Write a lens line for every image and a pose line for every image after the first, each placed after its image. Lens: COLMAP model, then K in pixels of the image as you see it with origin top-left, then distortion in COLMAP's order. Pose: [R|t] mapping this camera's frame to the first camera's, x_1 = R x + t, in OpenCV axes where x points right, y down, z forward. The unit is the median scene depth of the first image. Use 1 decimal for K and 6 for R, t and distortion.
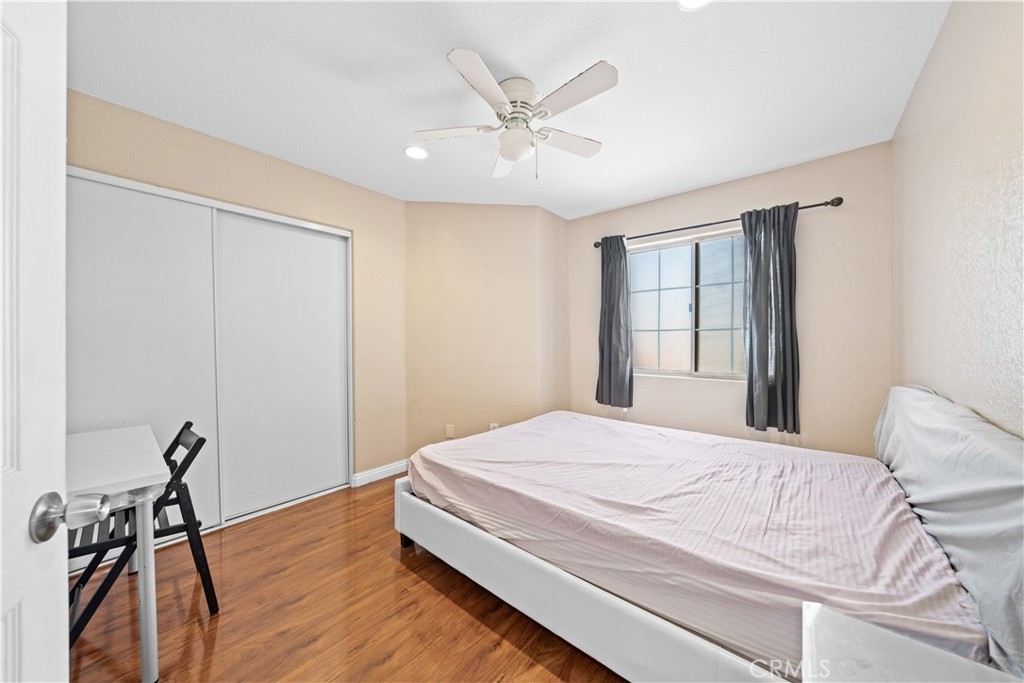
lens RADIAL K [[353.8, 0, 515.6], [0, 353.8, 342.7], [0, 0, 1]] dist [-0.003409, 0.000119]
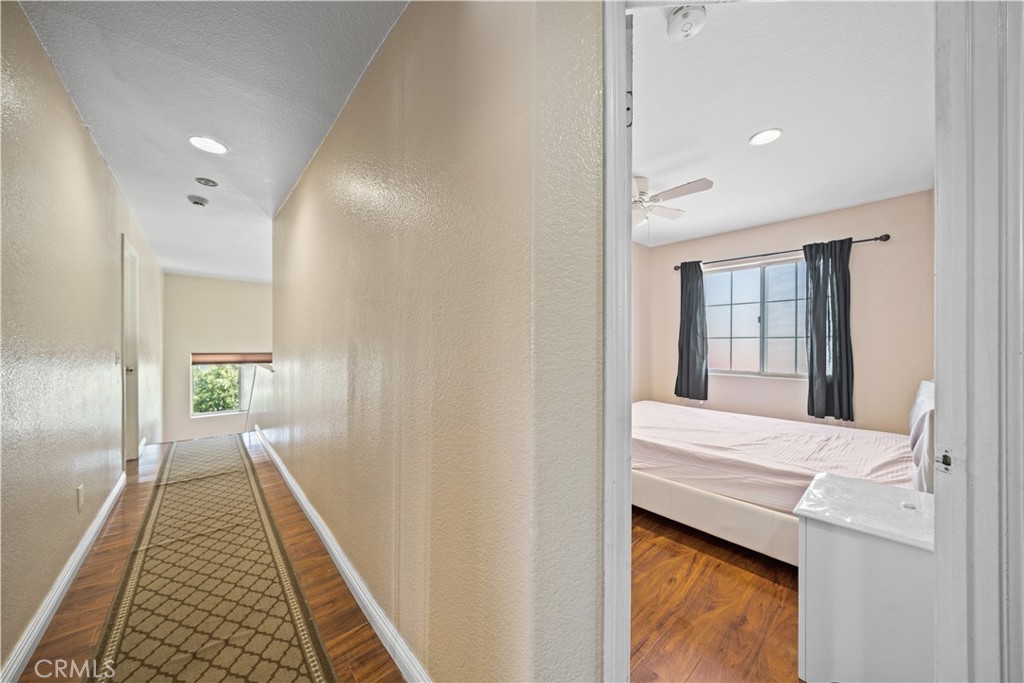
lens RADIAL K [[353.8, 0, 515.6], [0, 353.8, 342.7], [0, 0, 1]] dist [-0.003409, 0.000119]
pose [[0.989498, 0.006891, -0.144384, -0.185504], [-0.008354, 0.999920, -0.009527, 0.000371], [0.144307, 0.010633, 0.989476, -0.378033]]
